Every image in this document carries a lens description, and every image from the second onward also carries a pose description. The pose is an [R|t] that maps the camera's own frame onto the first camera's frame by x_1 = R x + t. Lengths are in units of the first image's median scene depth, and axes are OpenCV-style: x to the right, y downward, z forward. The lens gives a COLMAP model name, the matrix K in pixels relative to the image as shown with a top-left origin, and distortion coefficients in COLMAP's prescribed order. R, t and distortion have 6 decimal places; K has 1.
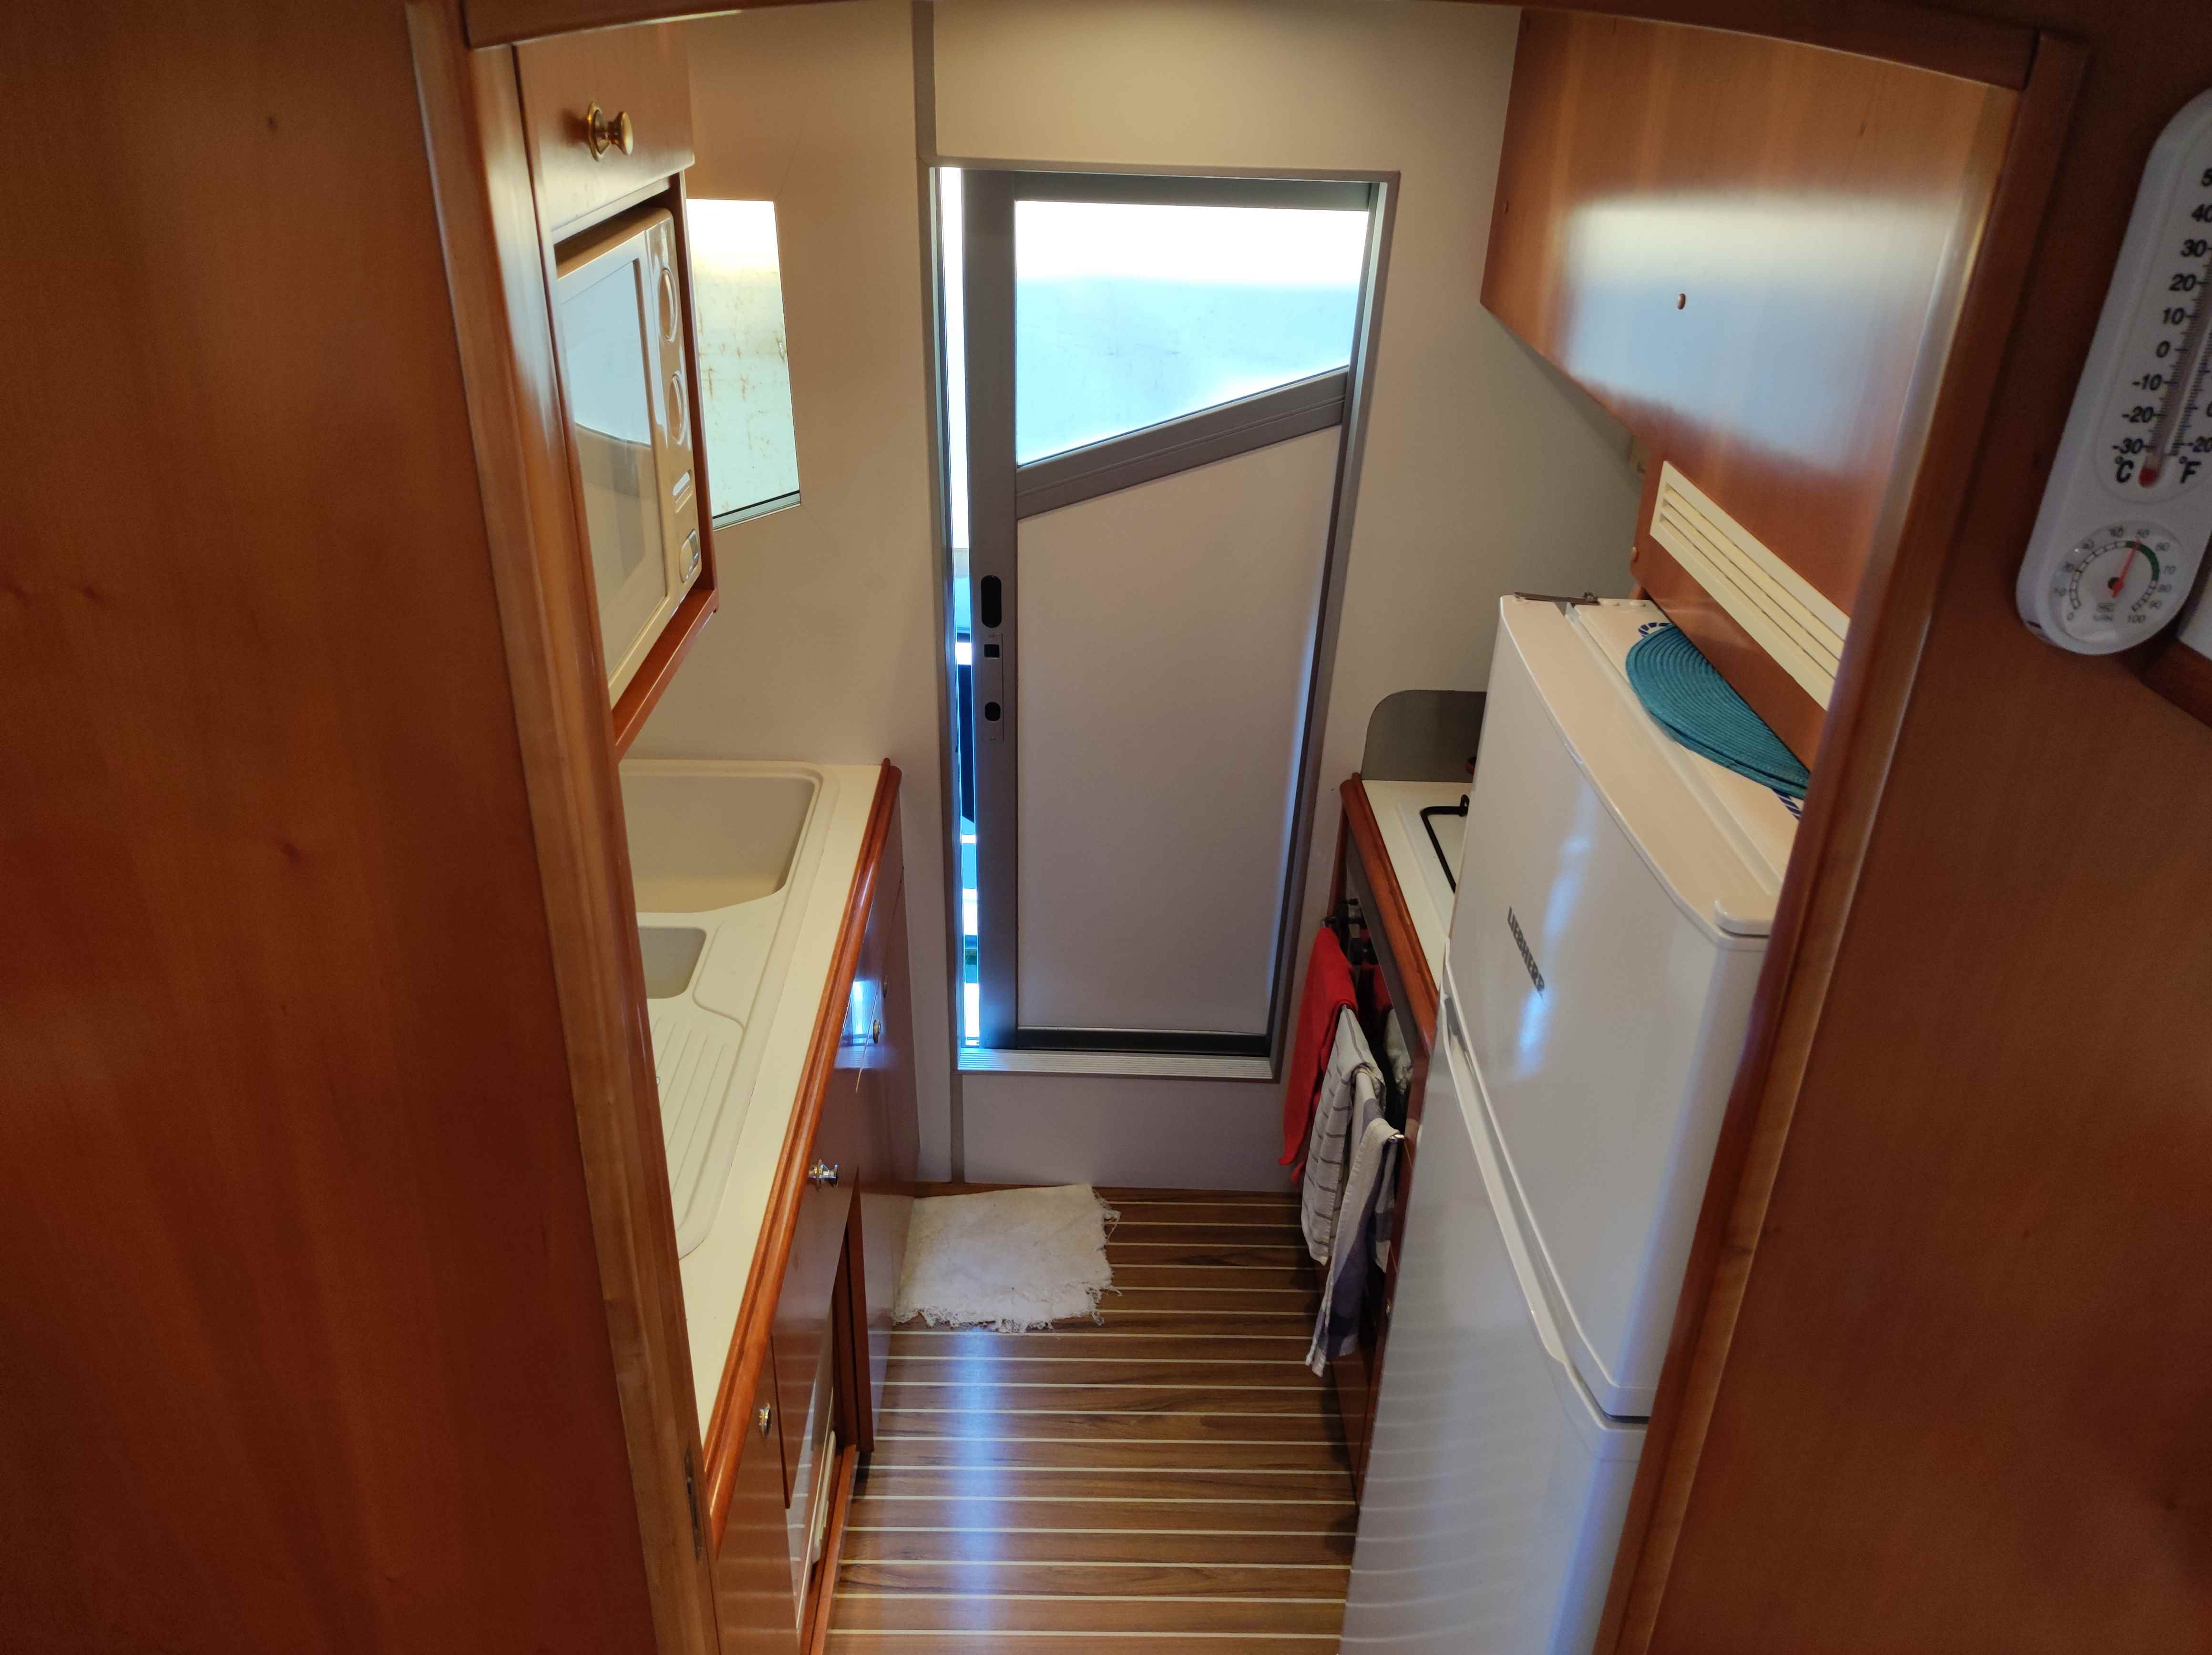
lens RADIAL K [[1631.0, 0, 1100.5], [0, 1631.0, 823.6], [0, 0, 1]] dist [0.038854, -0.029684]
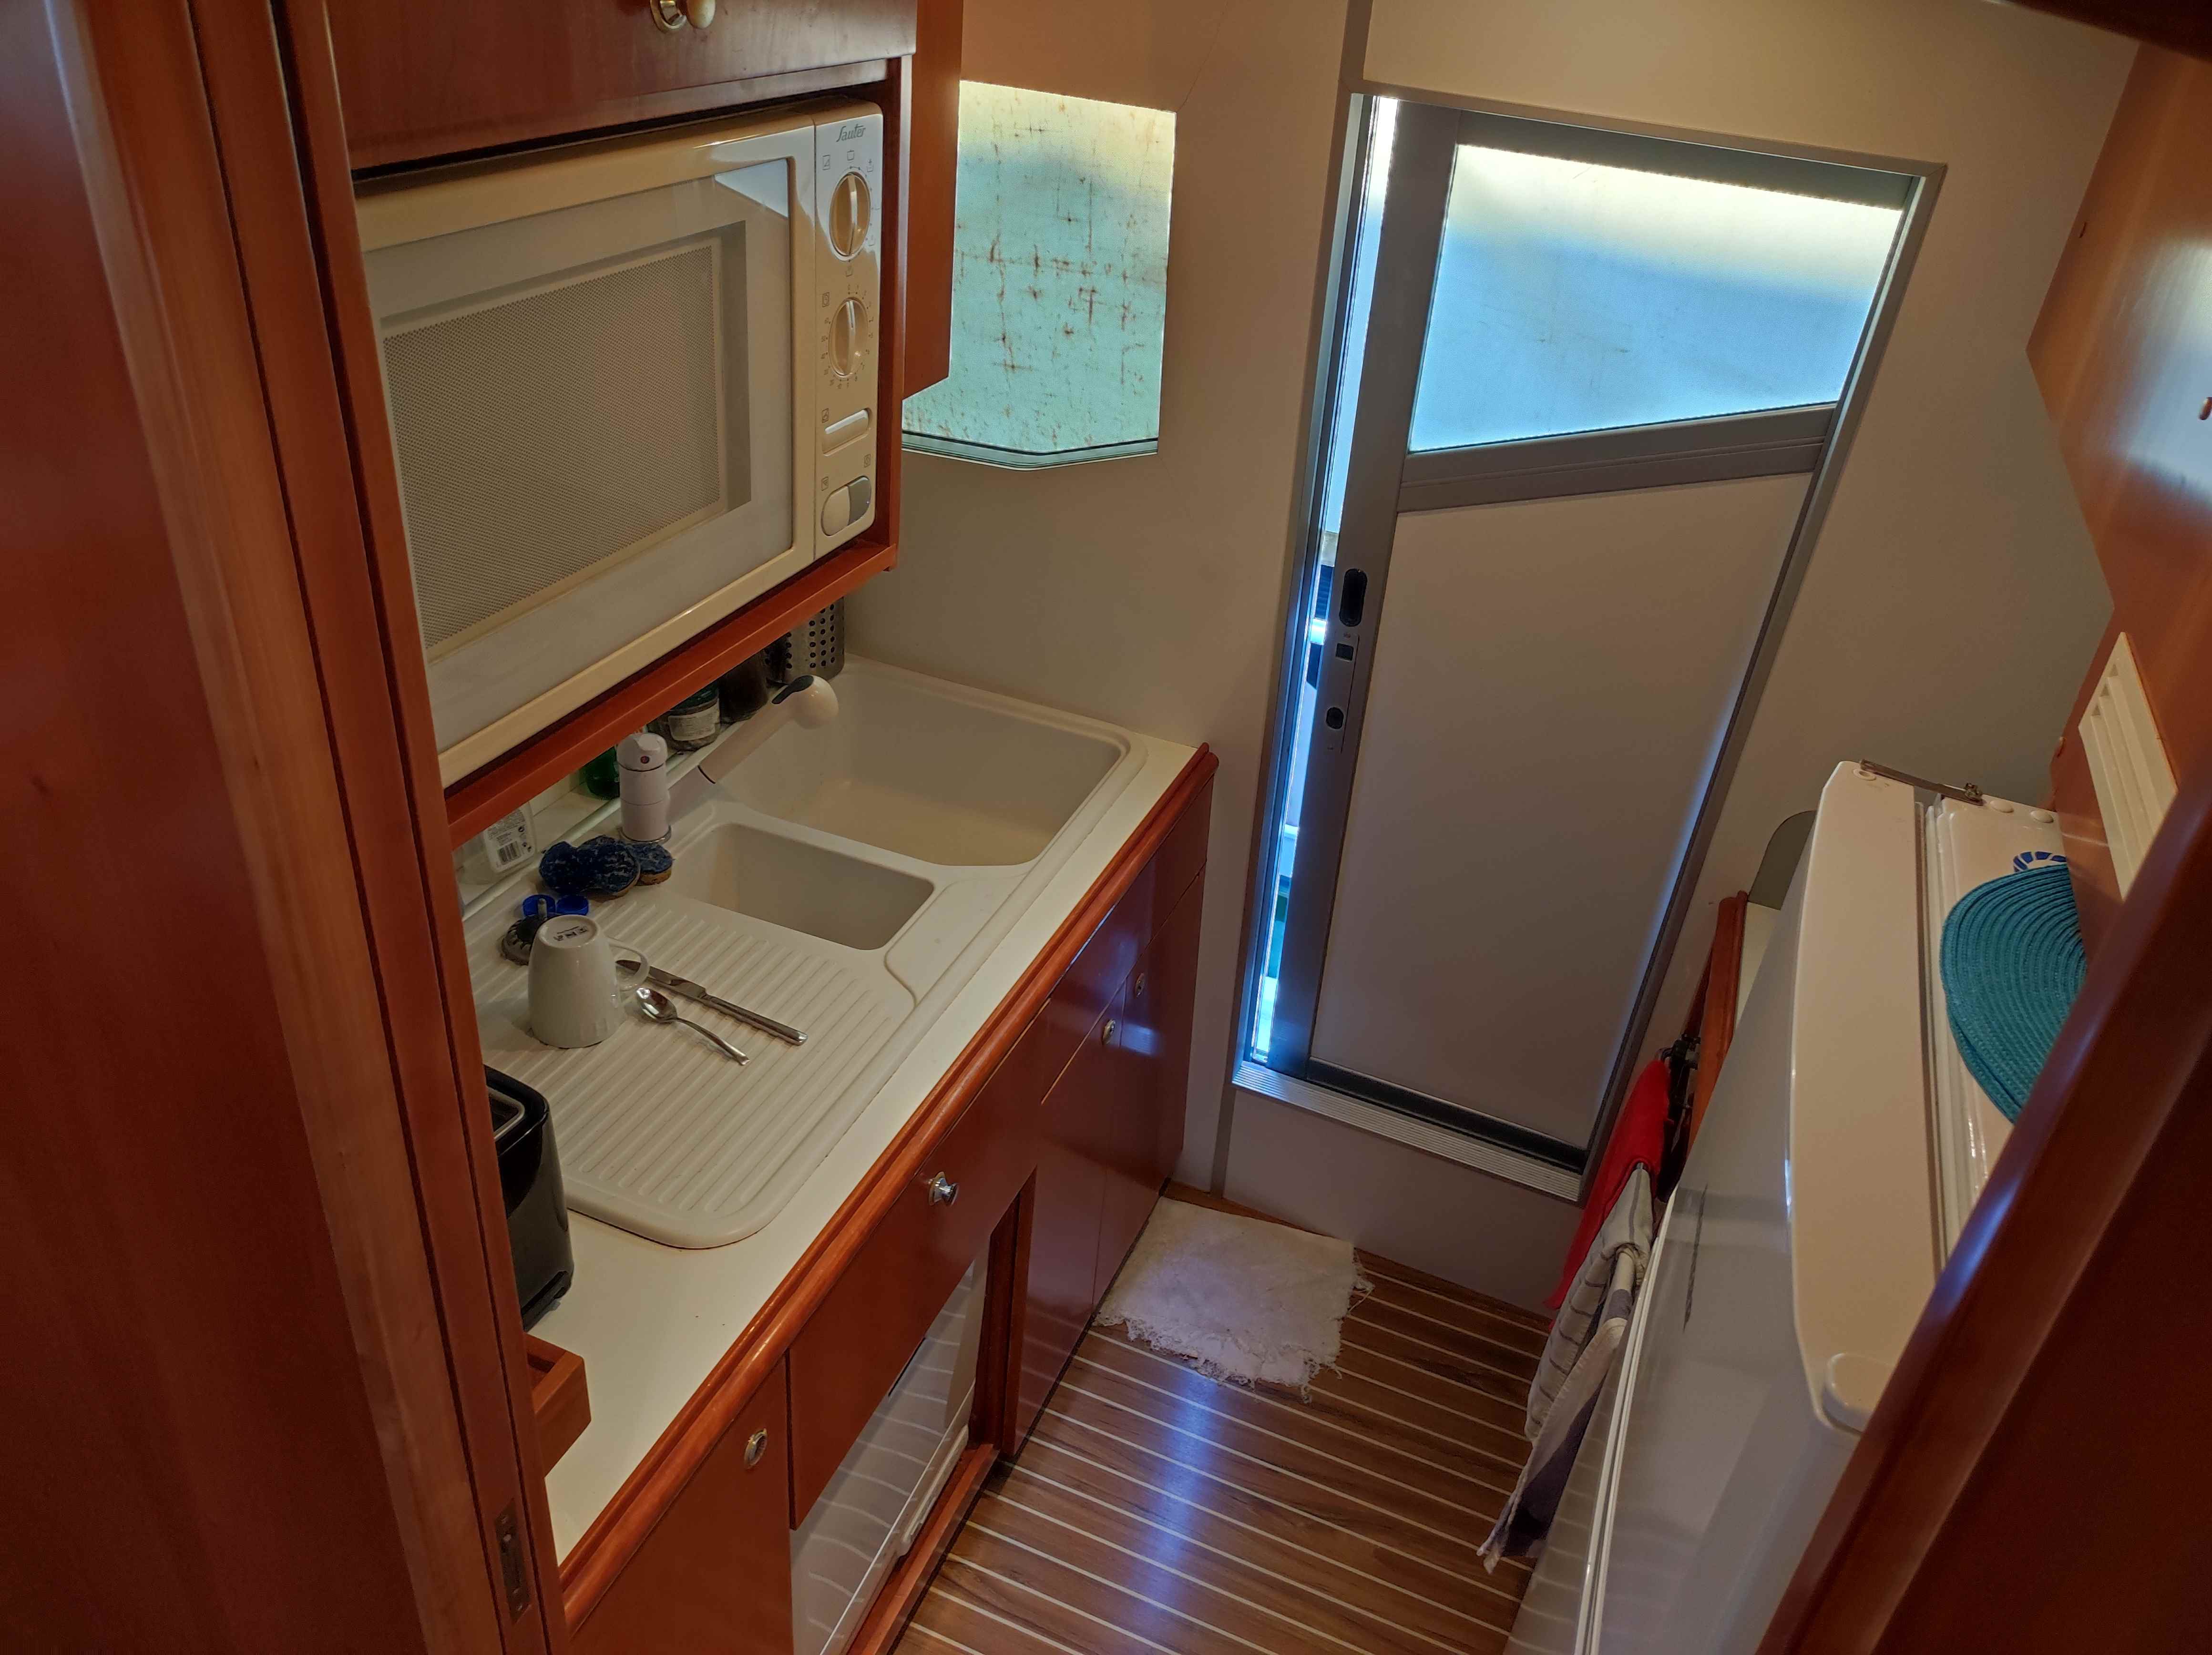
lens RADIAL K [[1630.5, 0, 1107.4], [0, 1630.5, 816.0], [0, 0, 1]] dist [0.020364, -0.006130]
pose [[0.920624, 0.244981, -0.304033, 0.116898], [-0.232246, 0.969527, 0.077966, -0.065393], [0.313868, -0.001167, 0.949466, 0.136120]]
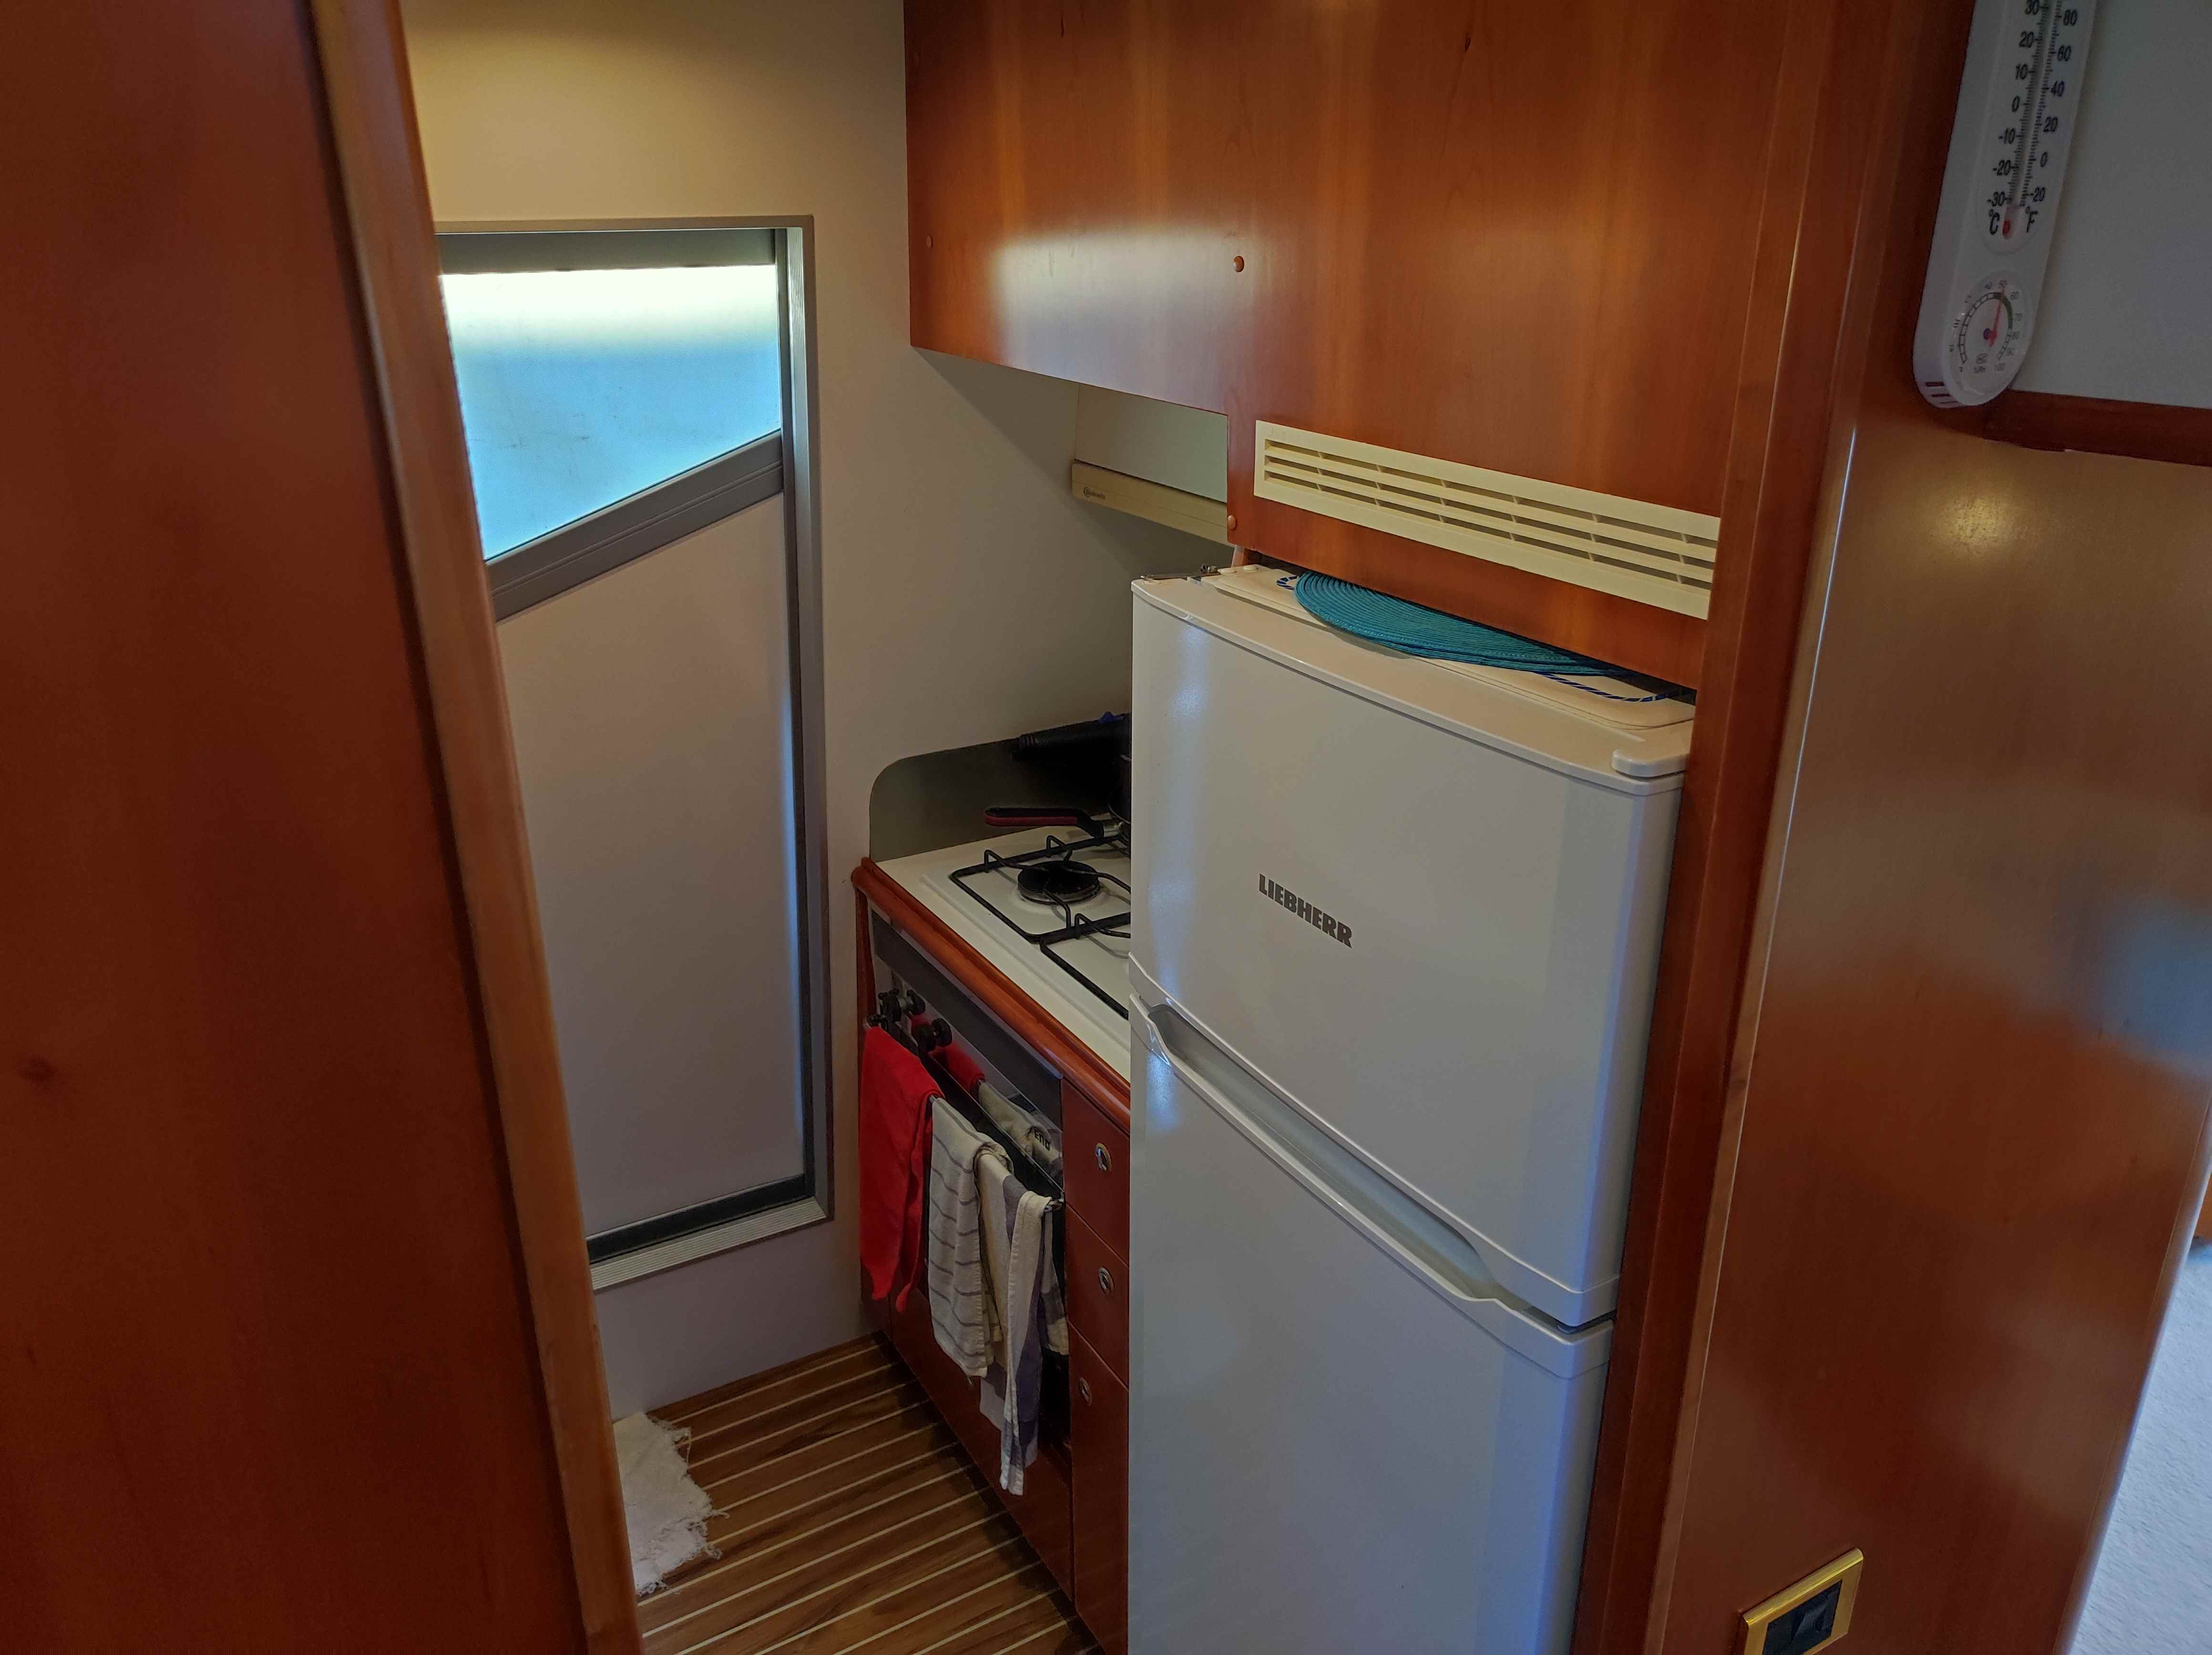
lens RADIAL K [[1633.9, 0, 1106.0], [0, 1633.9, 827.5], [0, 0, 1]] dist [0.029280, -0.007555]
pose [[0.868242, -0.215962, 0.446673, -0.157065], [0.256269, 0.966107, -0.031031, 0.018852], [-0.424832, 0.141411, 0.894159, 0.110891]]
